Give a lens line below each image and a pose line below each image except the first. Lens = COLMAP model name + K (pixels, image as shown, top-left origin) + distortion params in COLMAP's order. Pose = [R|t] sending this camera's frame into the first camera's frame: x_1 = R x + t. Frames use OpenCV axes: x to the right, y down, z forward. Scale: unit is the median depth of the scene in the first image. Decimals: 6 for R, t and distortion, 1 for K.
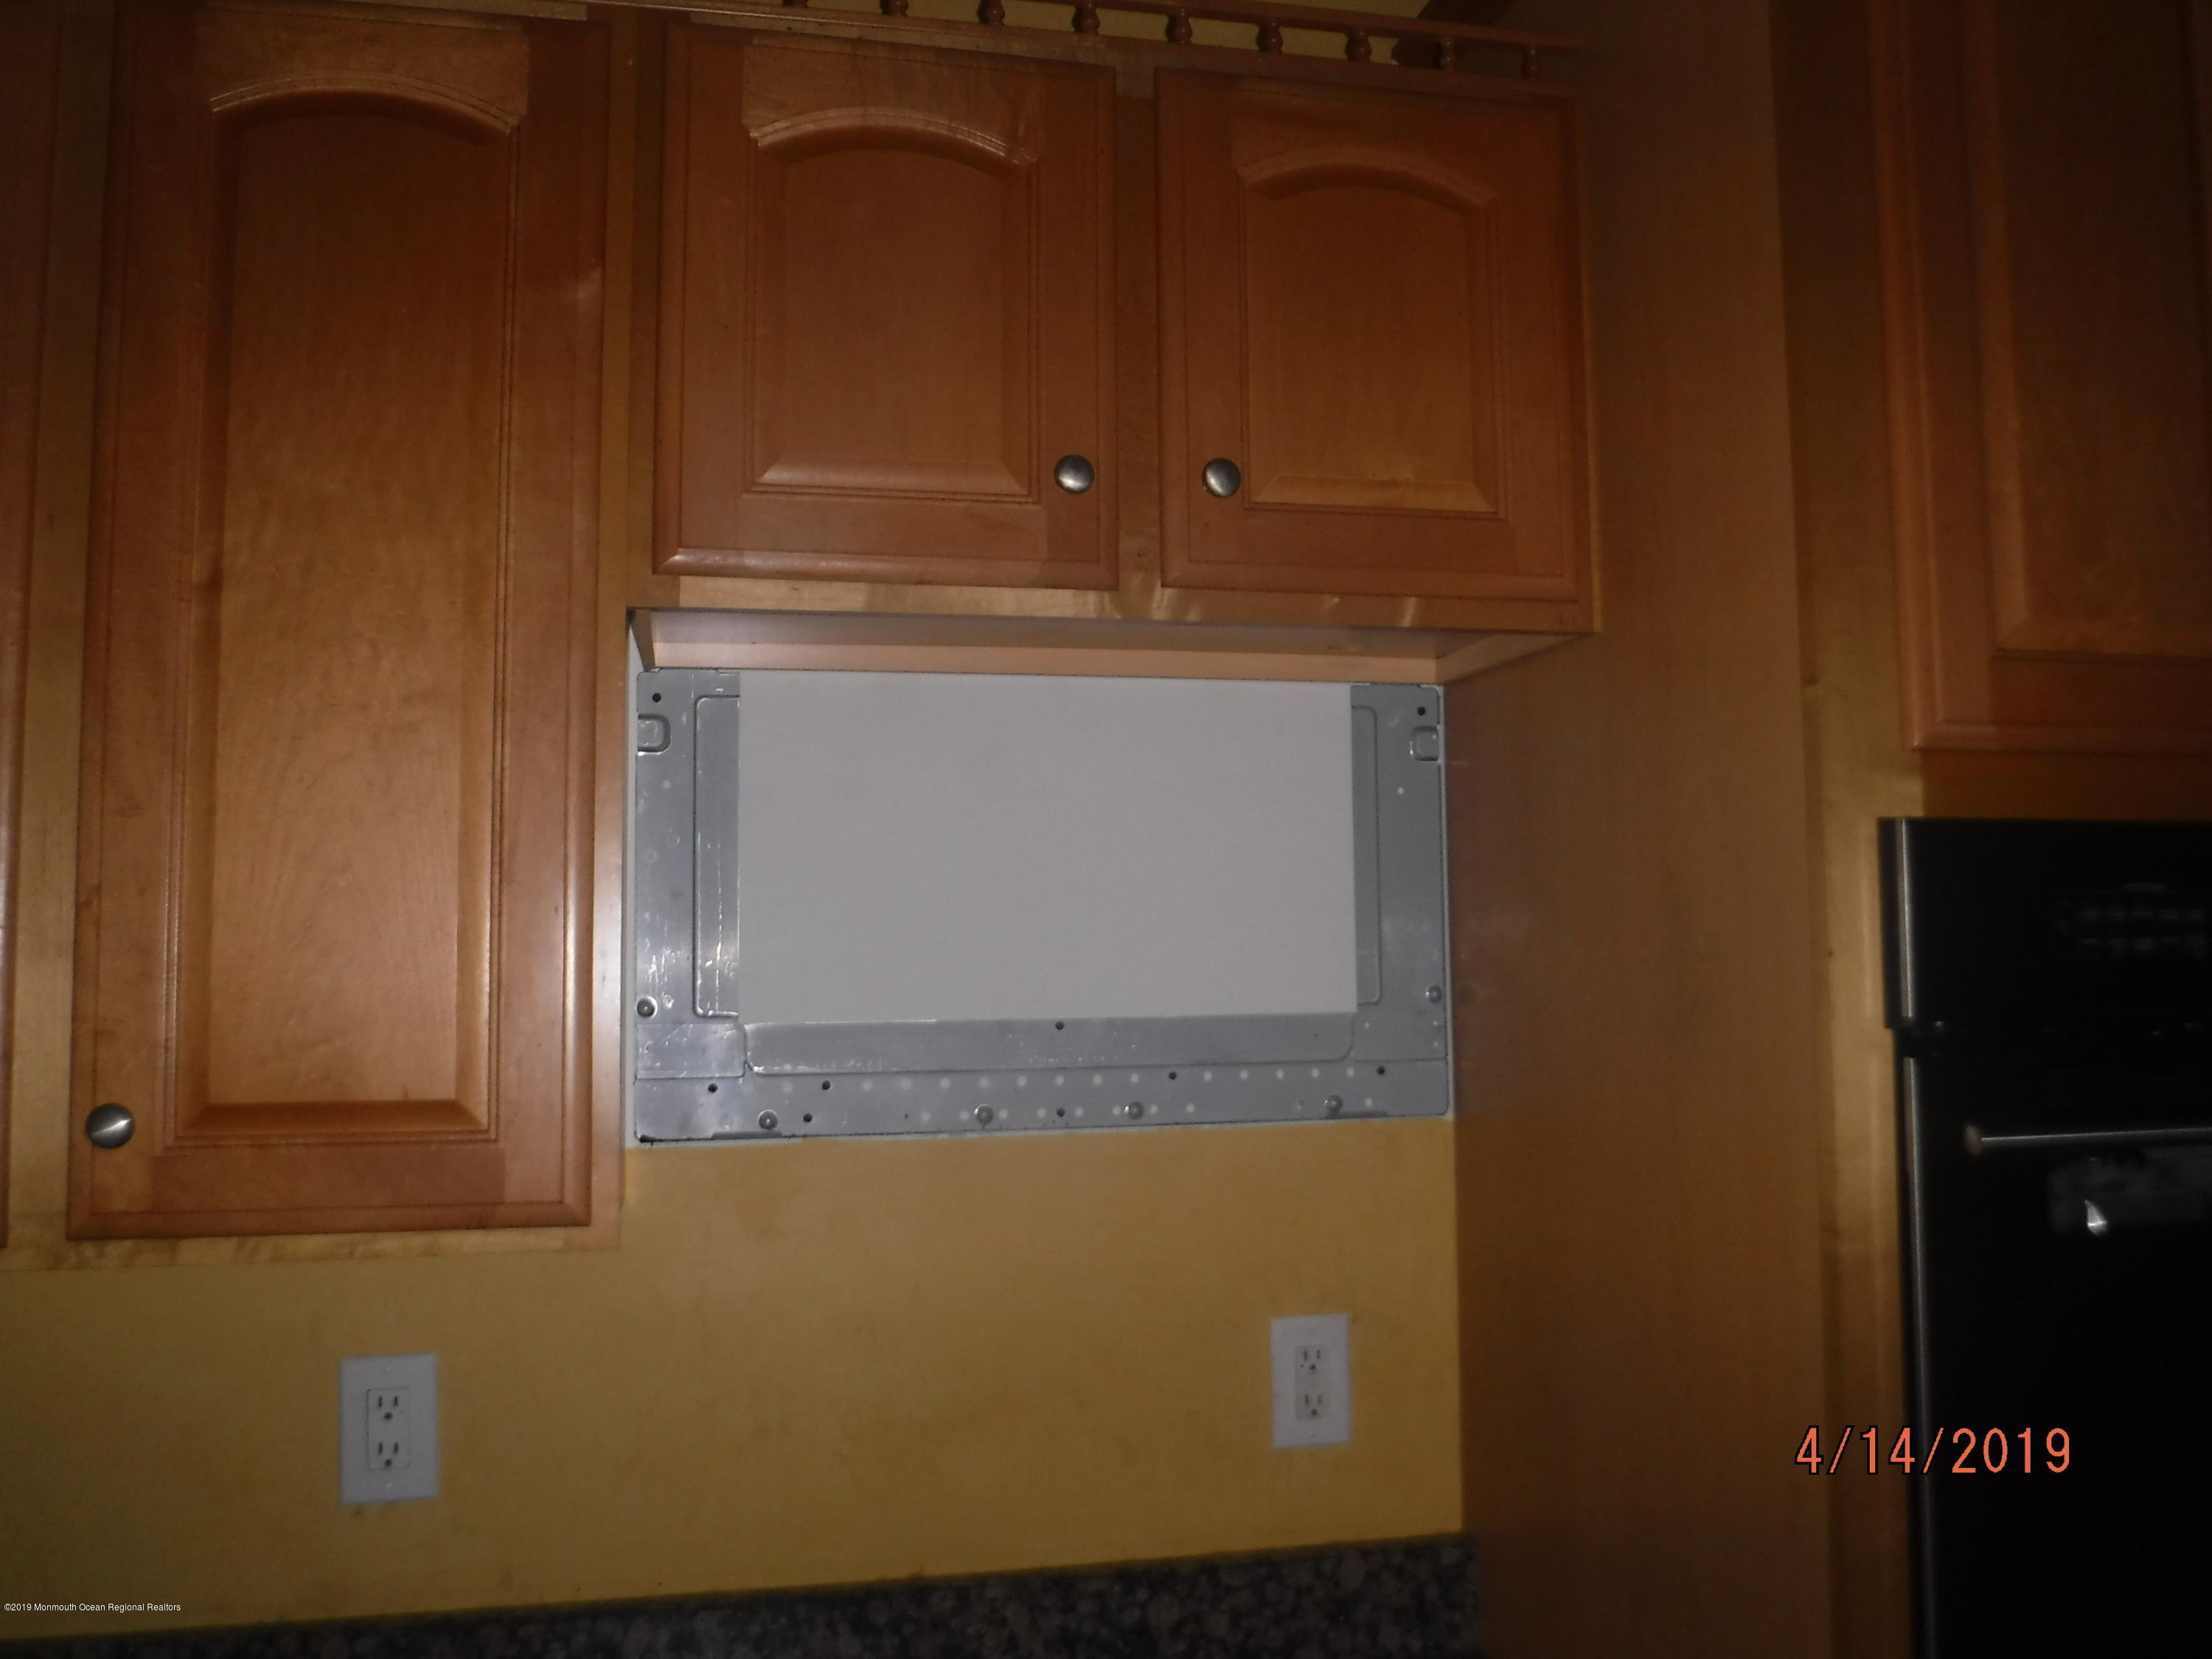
lens RADIAL K [[1842.9, 0, 1106.0], [0, 1842.9, 829.5], [0, 0, 1]] dist [-0.060455, -0.000930]
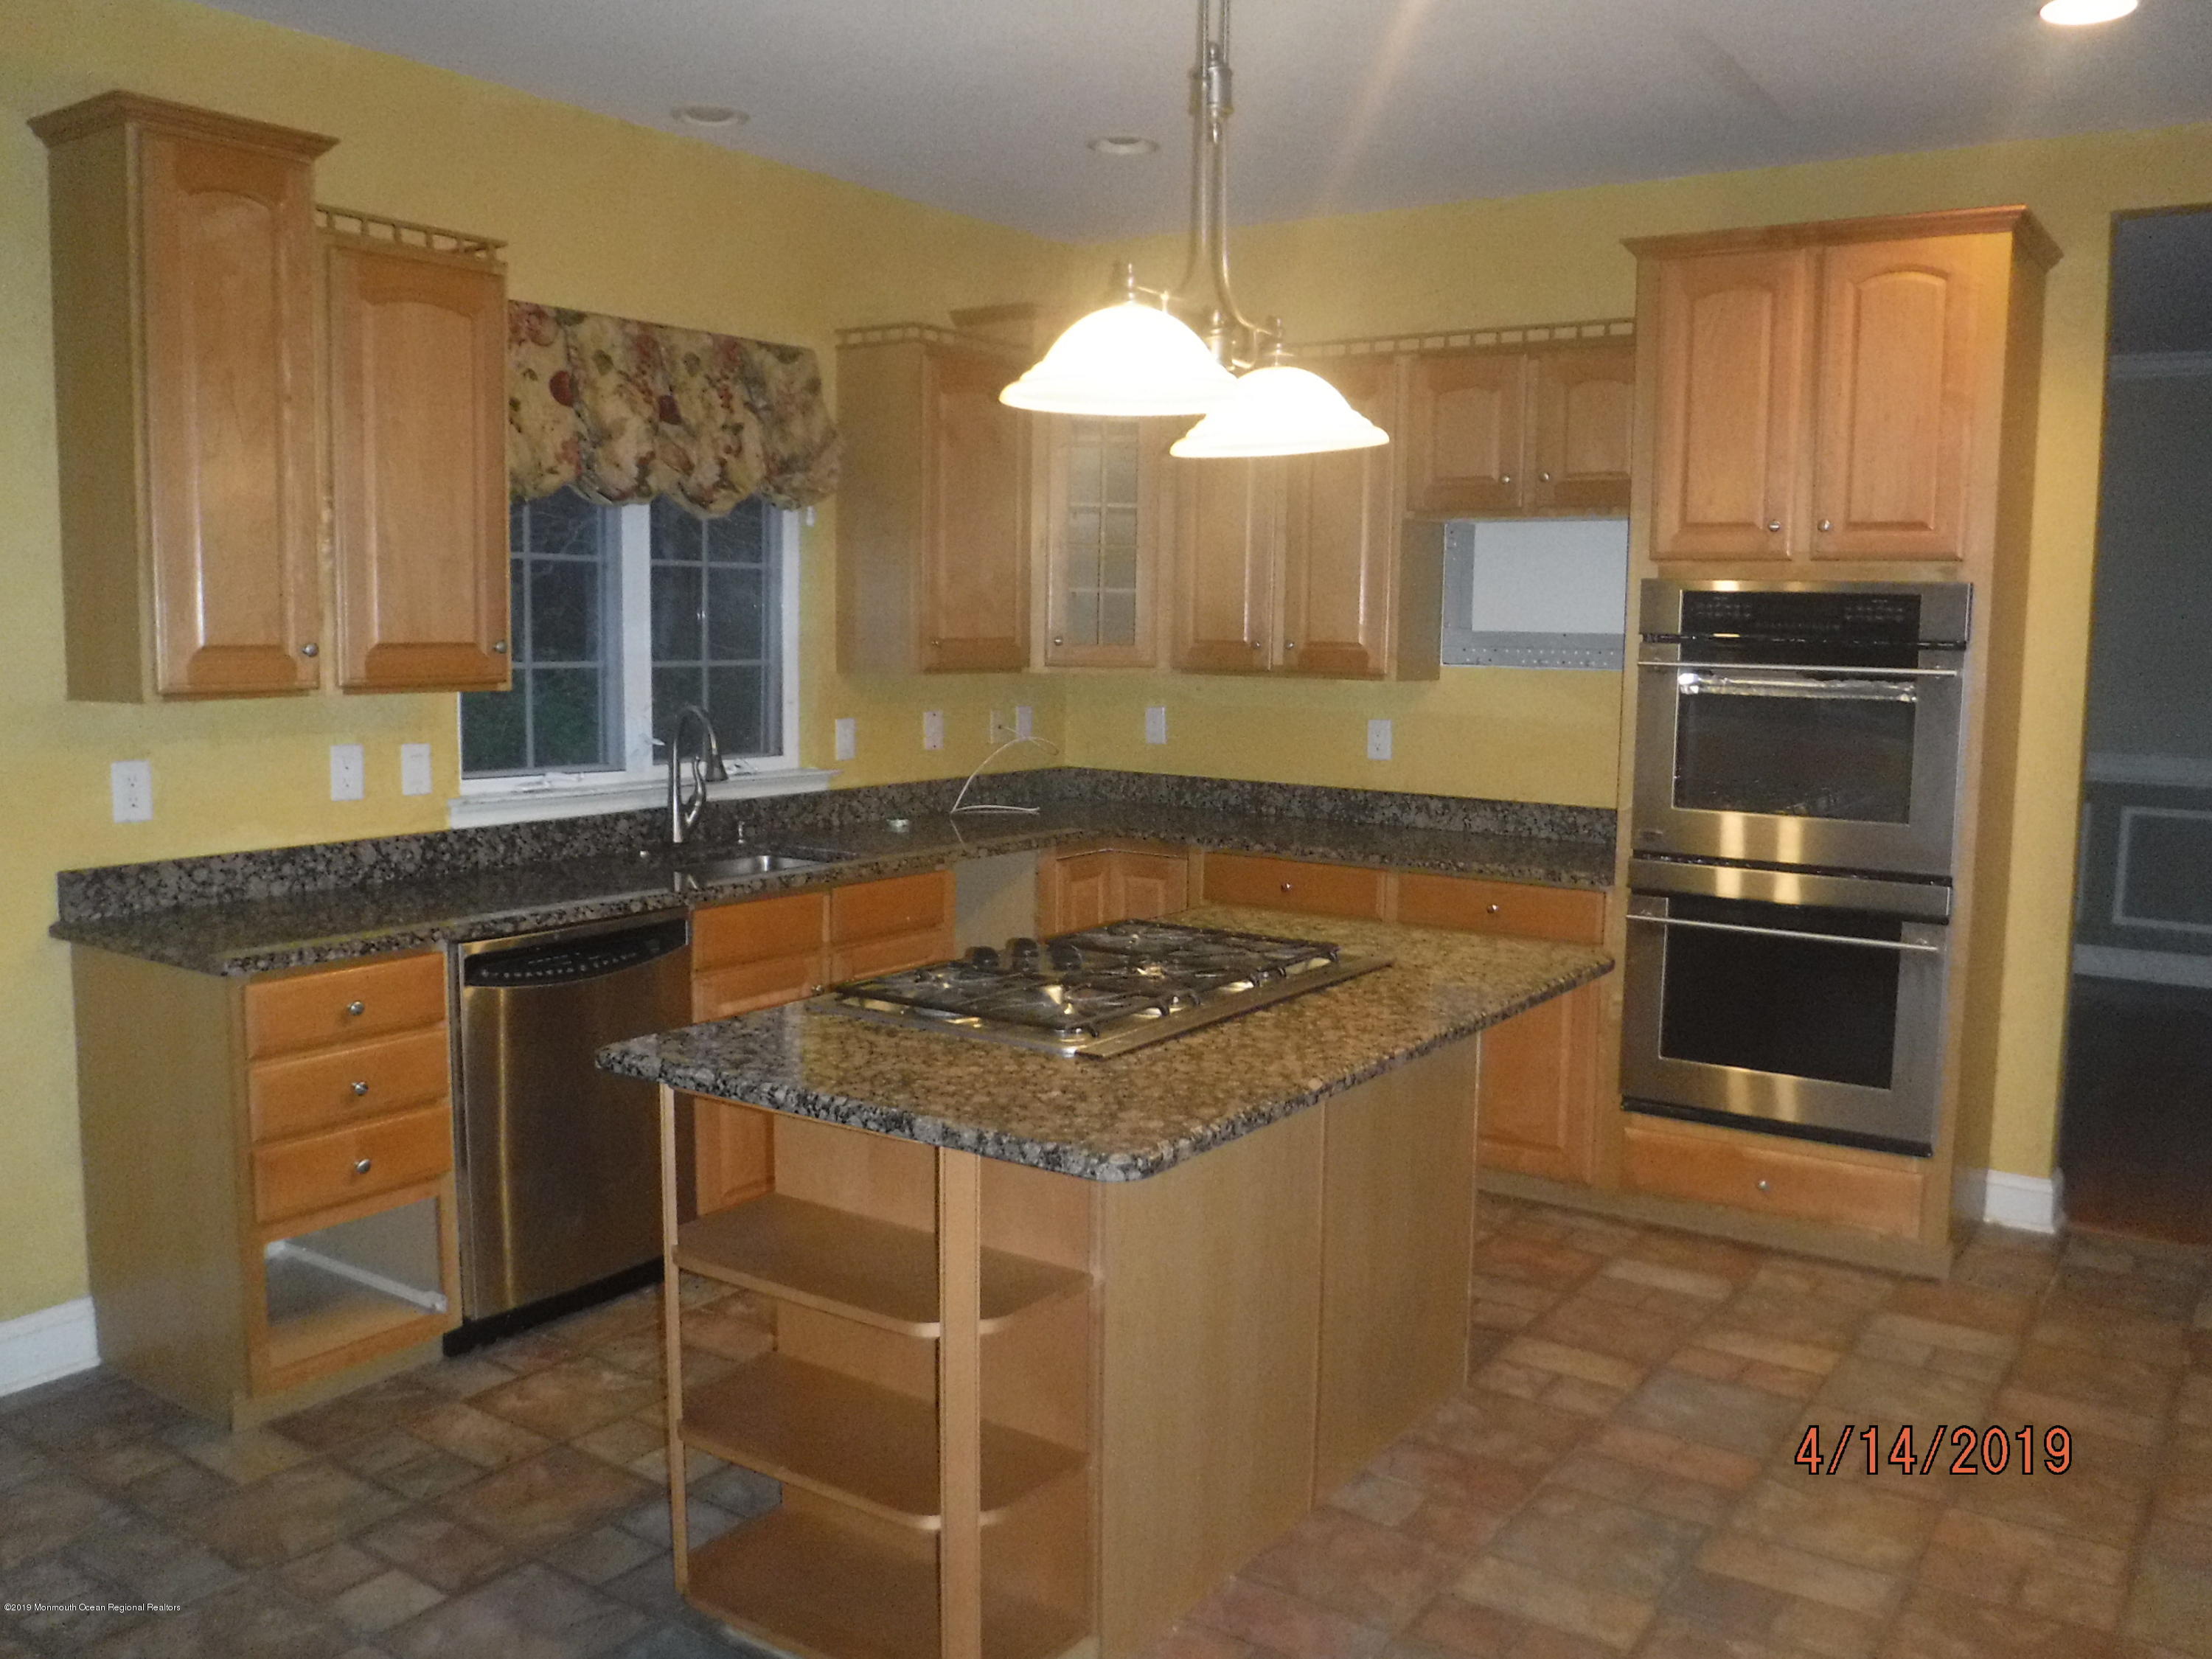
lens RADIAL K [[1842.9, 0, 1106.0], [0, 1842.9, 829.5], [0, 0, 1]] dist [-0.060455, -0.000930]
pose [[0.690191, 0.104112, -0.716098, 1.856975], [0.034667, 0.983702, 0.176431, -0.159971], [0.722796, -0.146596, 0.675333, -1.876562]]
